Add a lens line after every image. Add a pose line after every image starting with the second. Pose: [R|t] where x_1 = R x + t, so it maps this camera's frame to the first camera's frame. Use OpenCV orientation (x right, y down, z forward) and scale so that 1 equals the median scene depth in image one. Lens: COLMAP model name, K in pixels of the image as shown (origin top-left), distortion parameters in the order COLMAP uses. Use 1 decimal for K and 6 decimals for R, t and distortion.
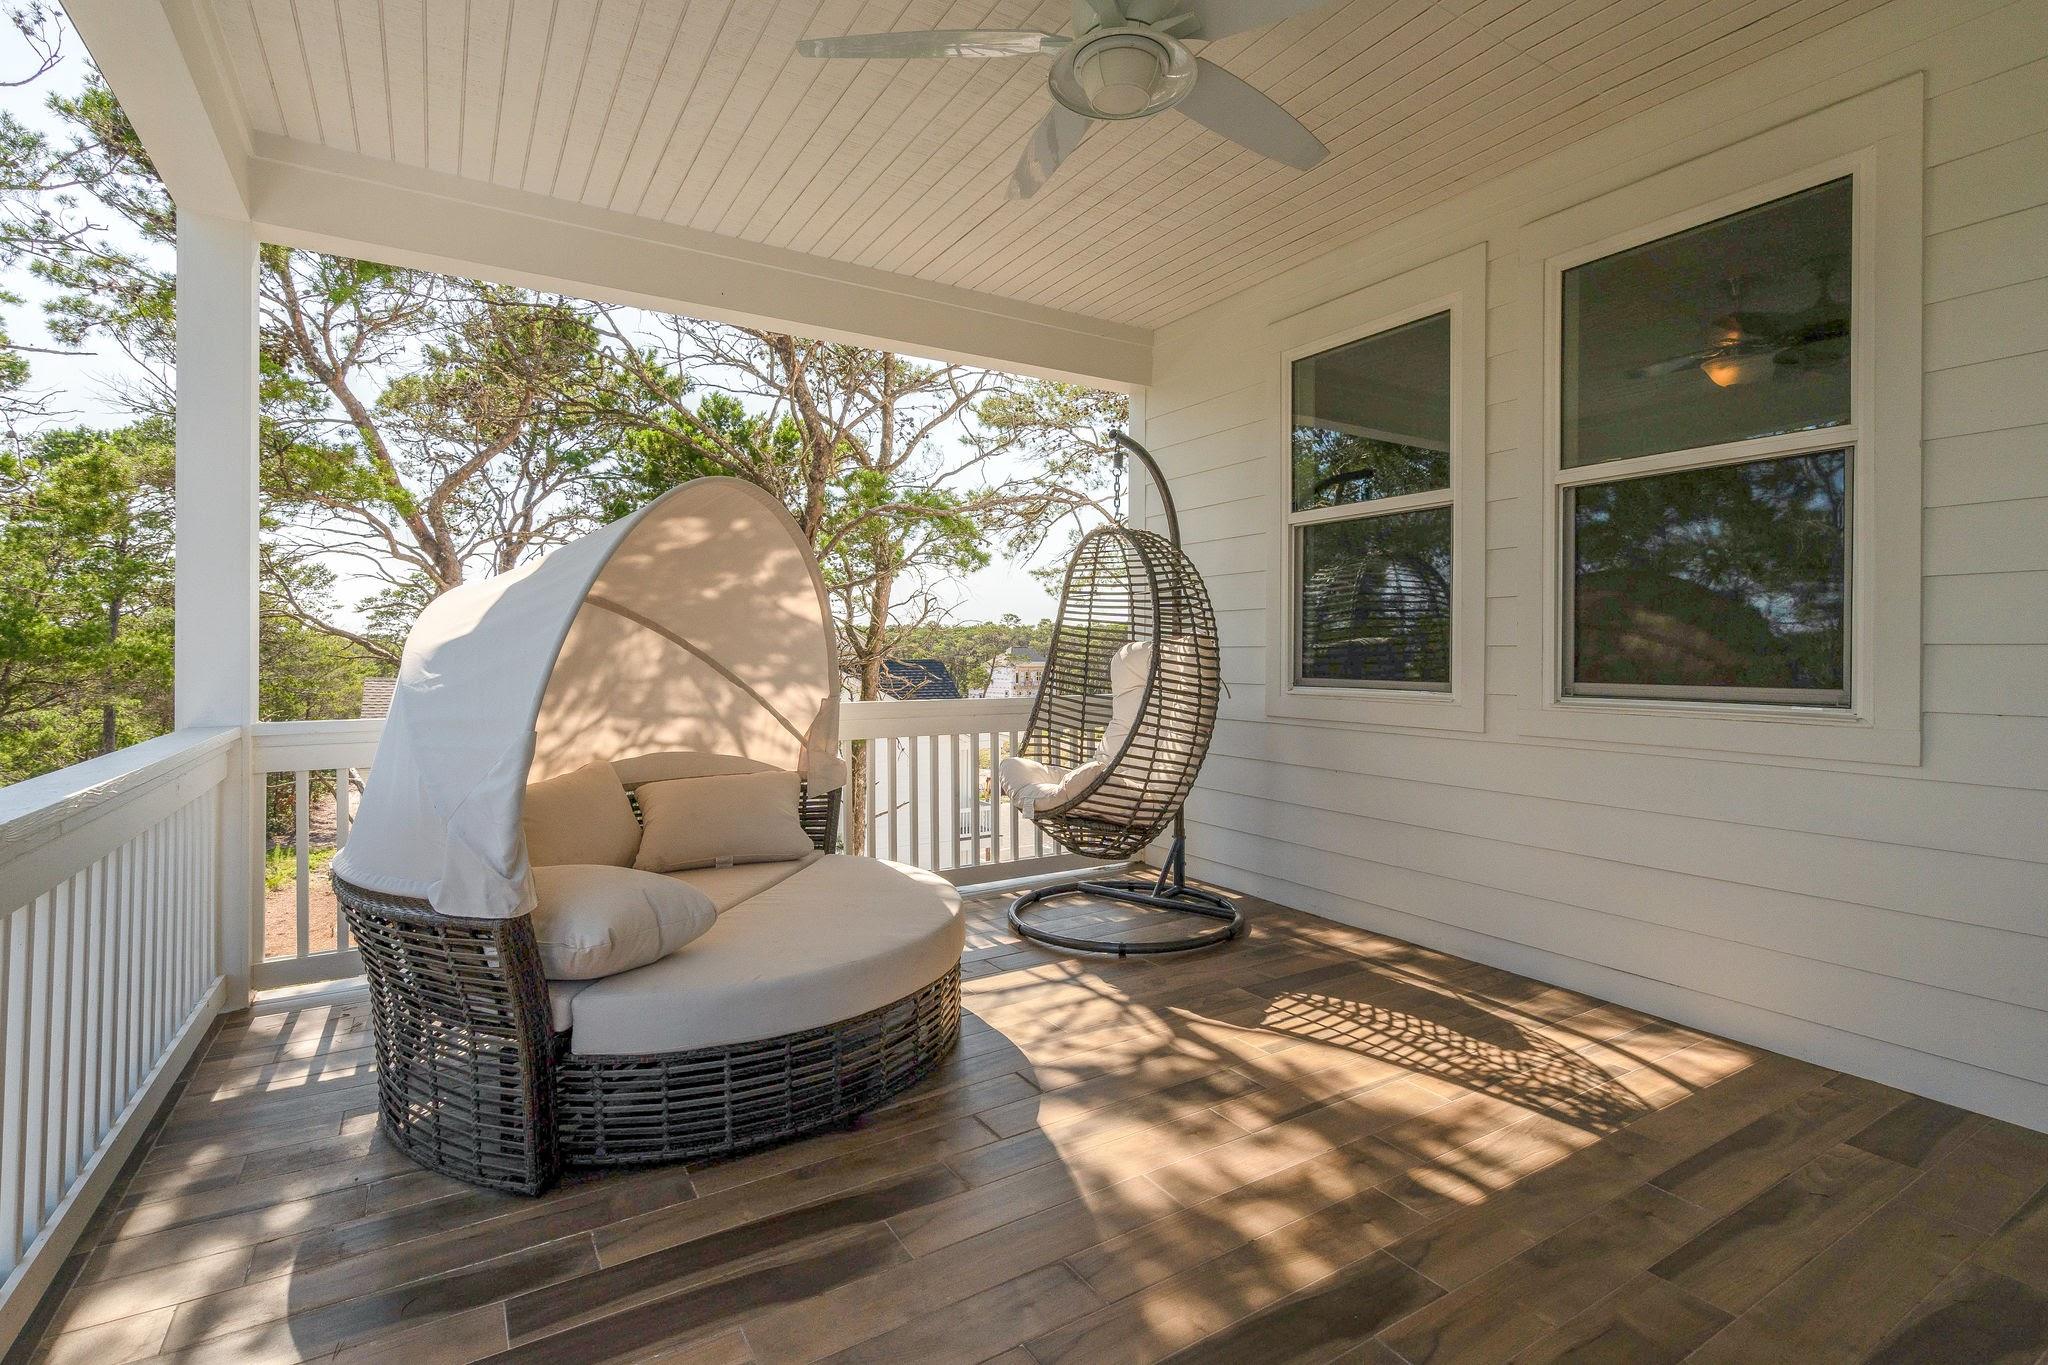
lens RADIAL K [[944.6, 0, 1021.3], [0, 944.6, 648.8], [0, 0, 1]] dist [0.000899, 0.000381]
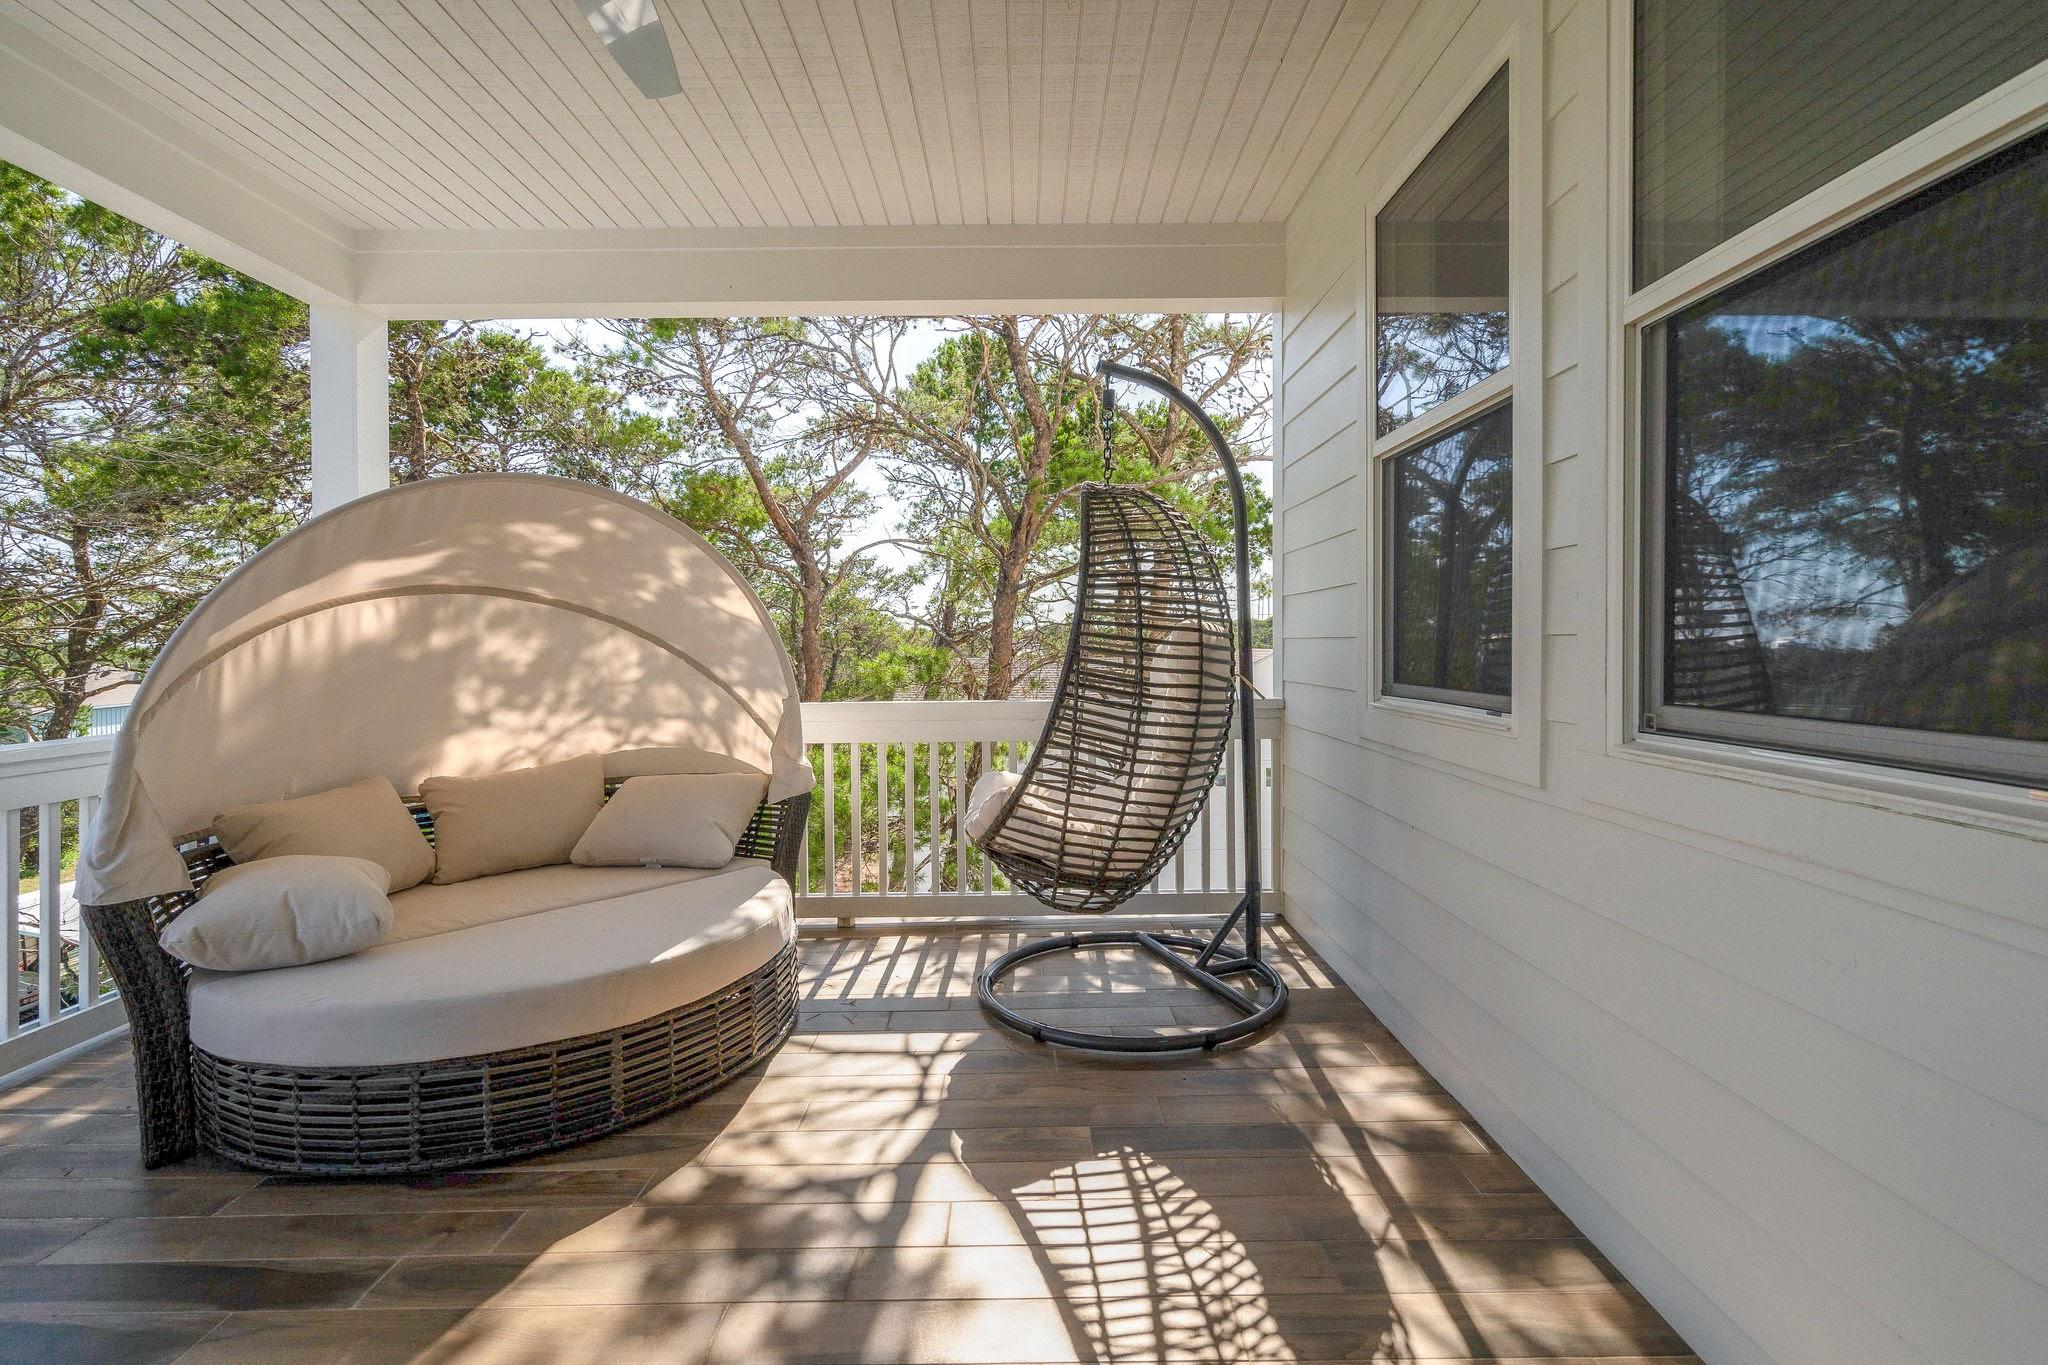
lens RADIAL K [[926.3, 0, 995.6], [0, 926.3, 641.9], [0, 0, 1]] dist [0.002946, 0.000414]
pose [[0.830506, -0.016185, -0.556775, 0.575857], [0.021685, 0.999759, 0.003284, -0.008075], [0.556588, -0.014800, 0.830657, 0.392020]]
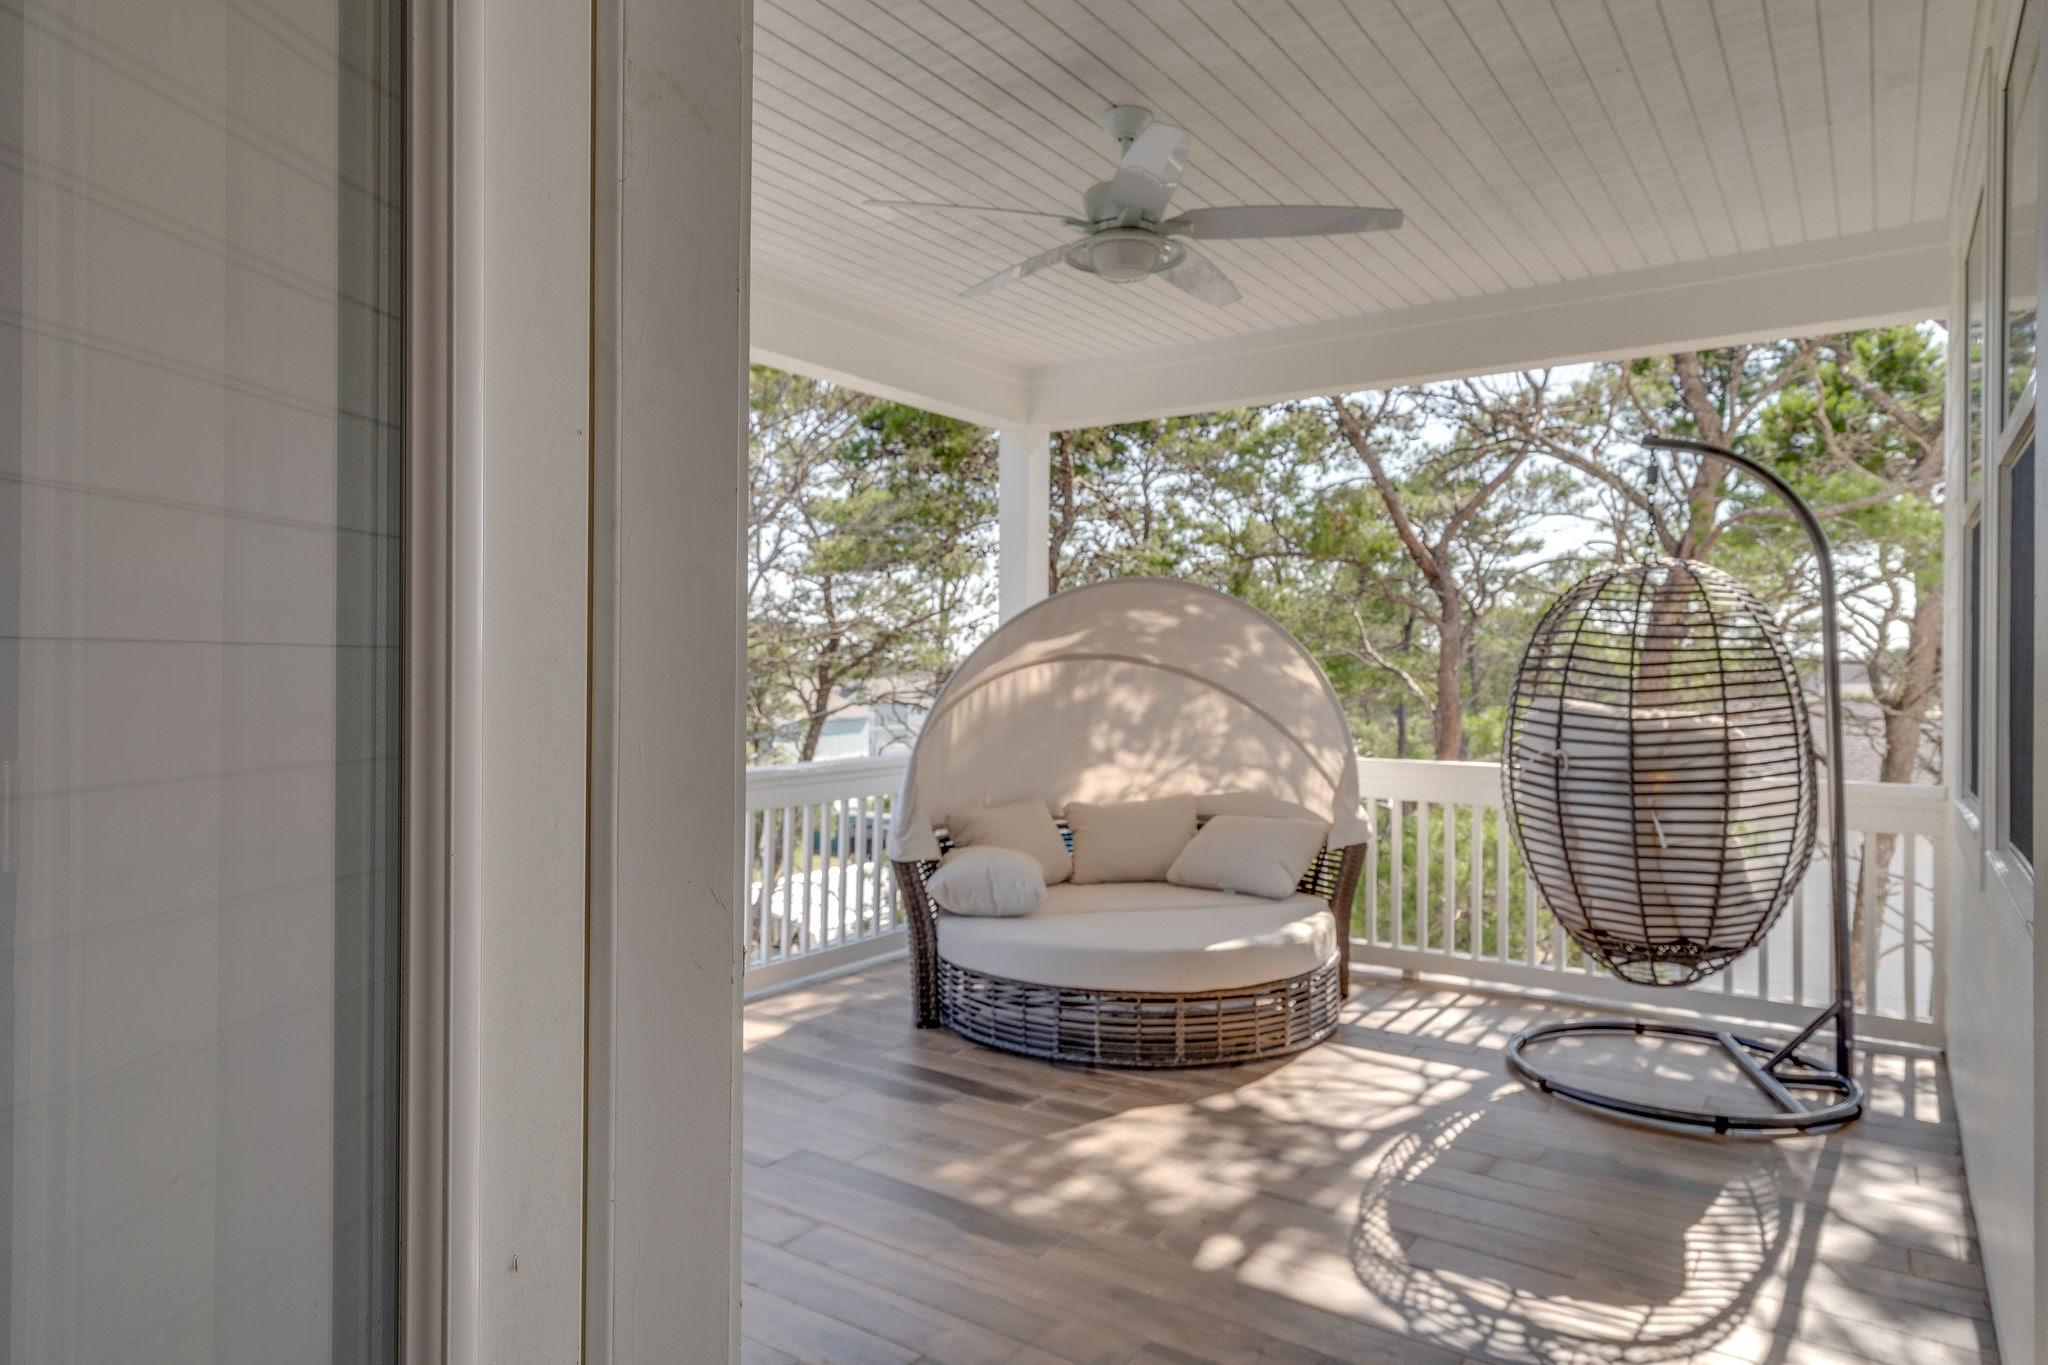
lens RADIAL K [[1178.5, 0, 1033.3], [0, 1178.5, 674.4], [0, 0, 1]] dist [0.004299, 0.000419]
pose [[0.387612, -0.001156, -0.921822, 1.016354], [0.001276, 0.999999, -0.000717, -0.049813], [0.921822, -0.000899, 0.387613, 0.189799]]
